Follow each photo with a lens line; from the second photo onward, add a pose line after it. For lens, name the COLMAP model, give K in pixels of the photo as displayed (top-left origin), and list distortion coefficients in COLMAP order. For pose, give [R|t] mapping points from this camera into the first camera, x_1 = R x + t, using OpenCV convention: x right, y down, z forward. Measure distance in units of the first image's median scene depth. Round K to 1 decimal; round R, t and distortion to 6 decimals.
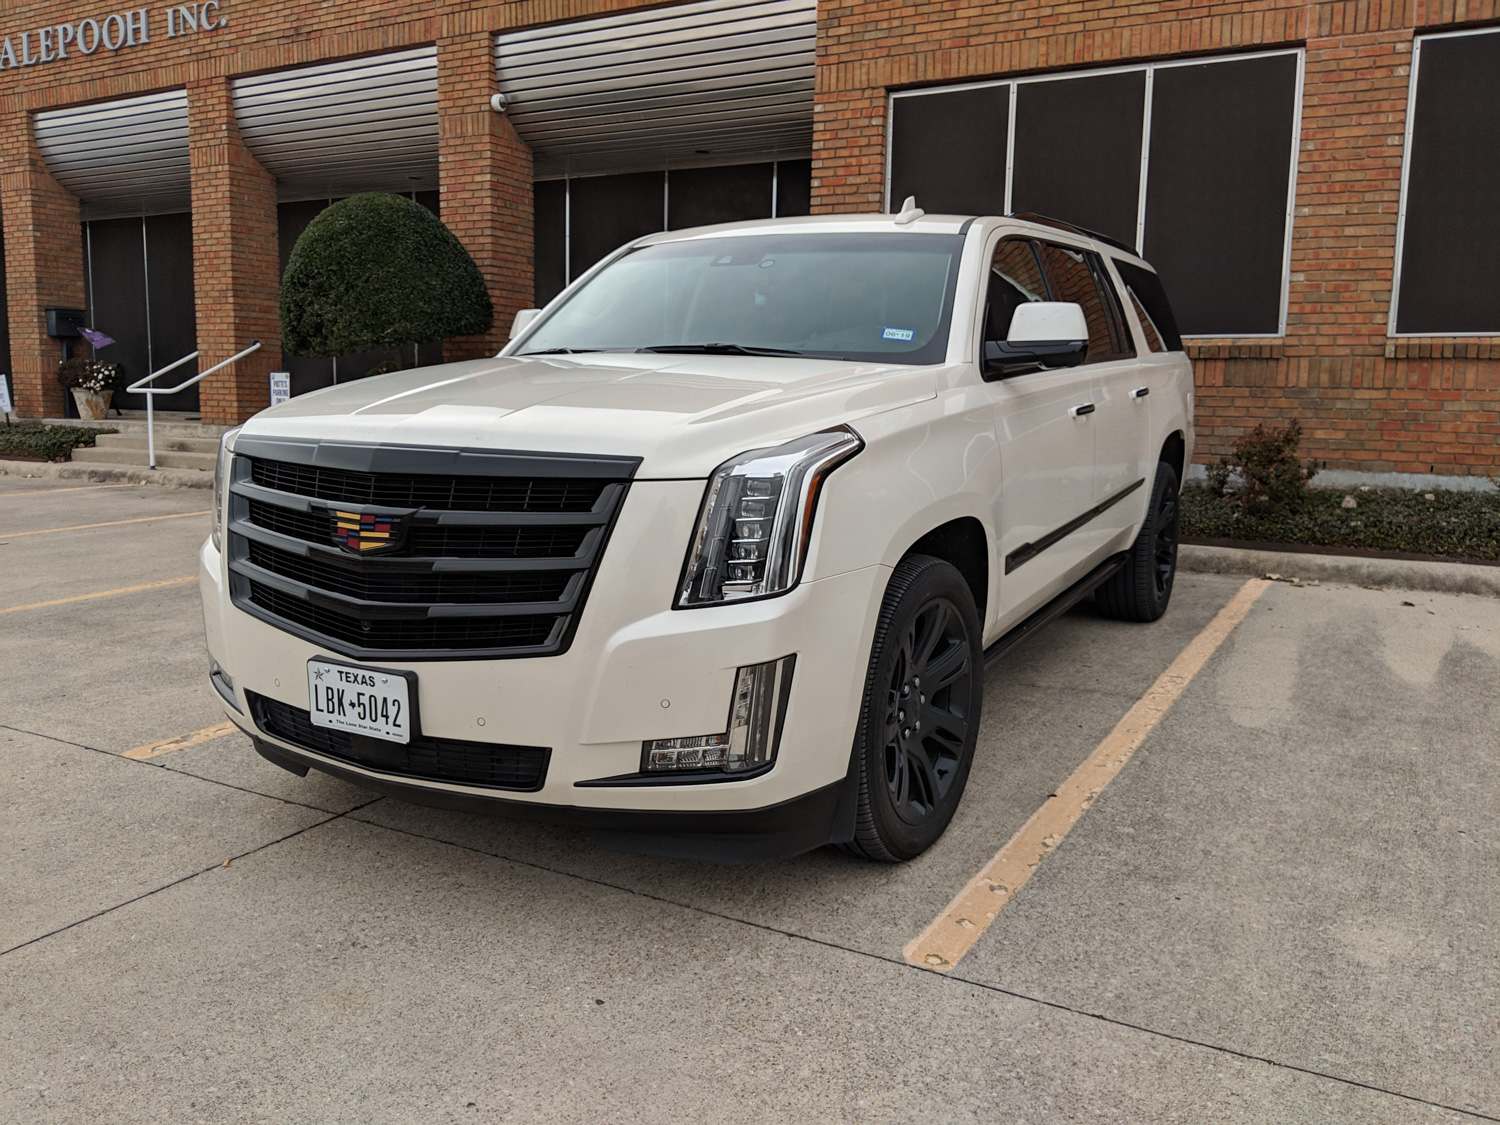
lens RADIAL K [[1215.9, 0, 749.1], [0, 1215.9, 558.8], [0, 0, 1]] dist [-0.004465, -0.026589]
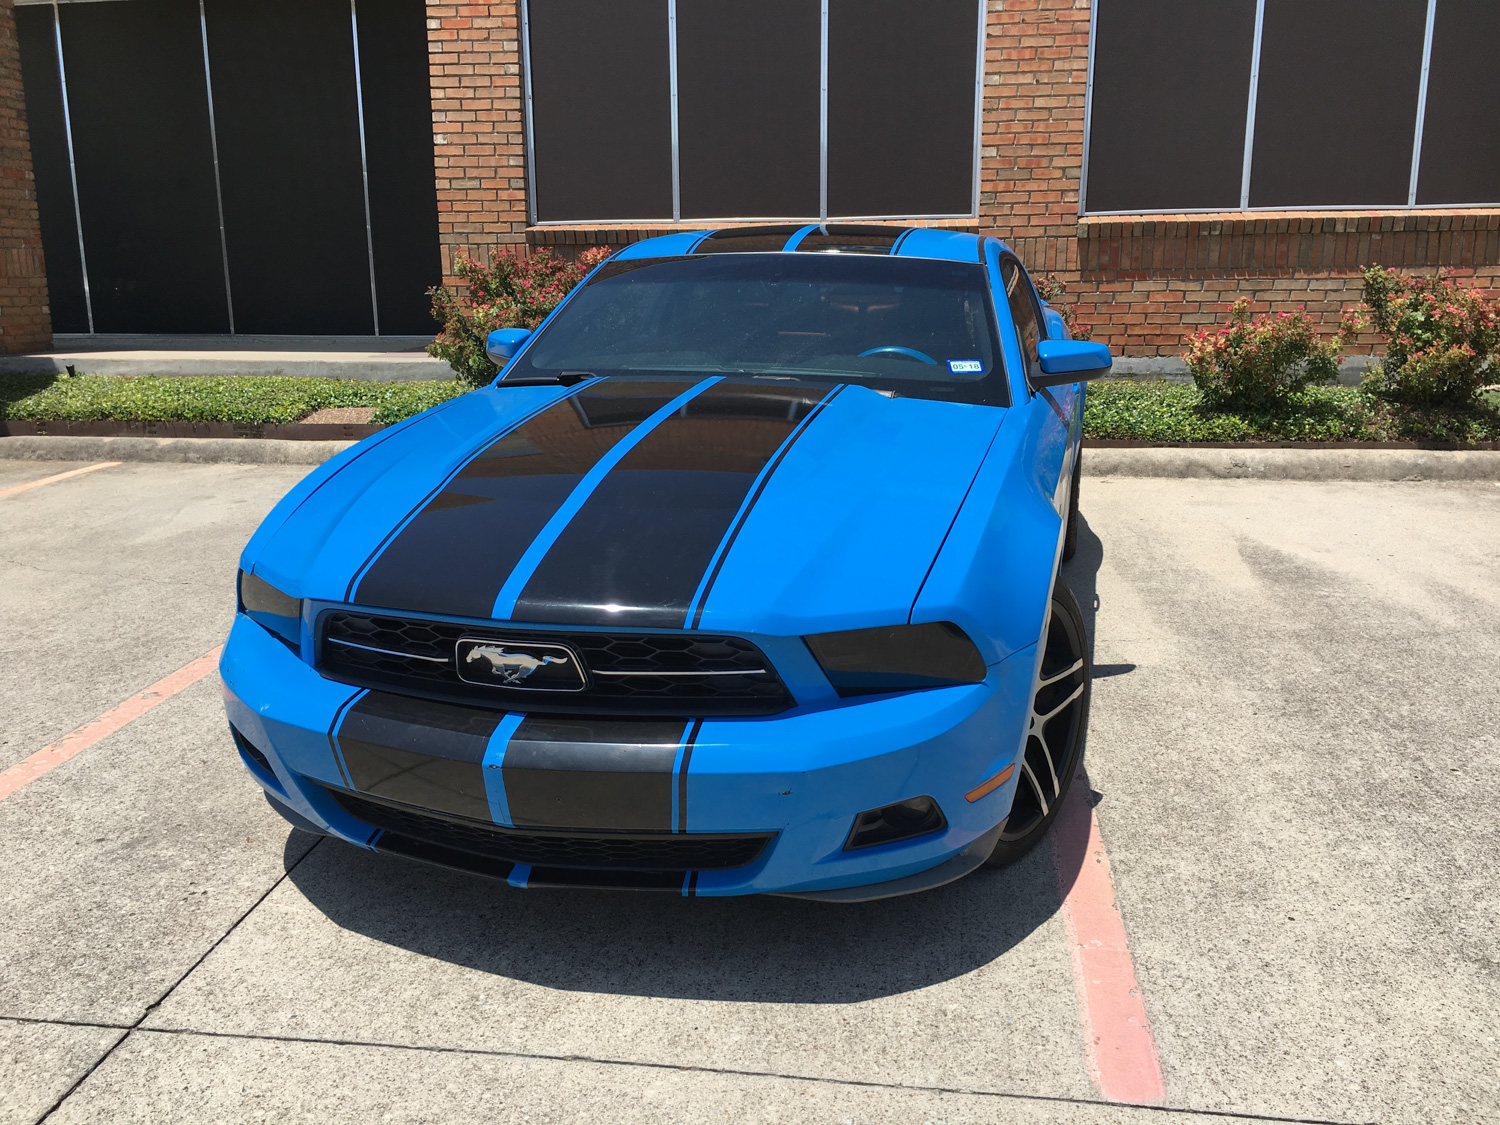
lens RADIAL K [[1248.8, 0, 751.4], [0, 1248.8, 576.8], [0, 0, 1]] dist [0.055221, -0.075762]
pose [[0.924874, -0.113271, 0.363012, -0.117688], [0.073180, 0.989780, 0.122397, -0.038337], [-0.373166, -0.086637, 0.923711, 0.134935]]
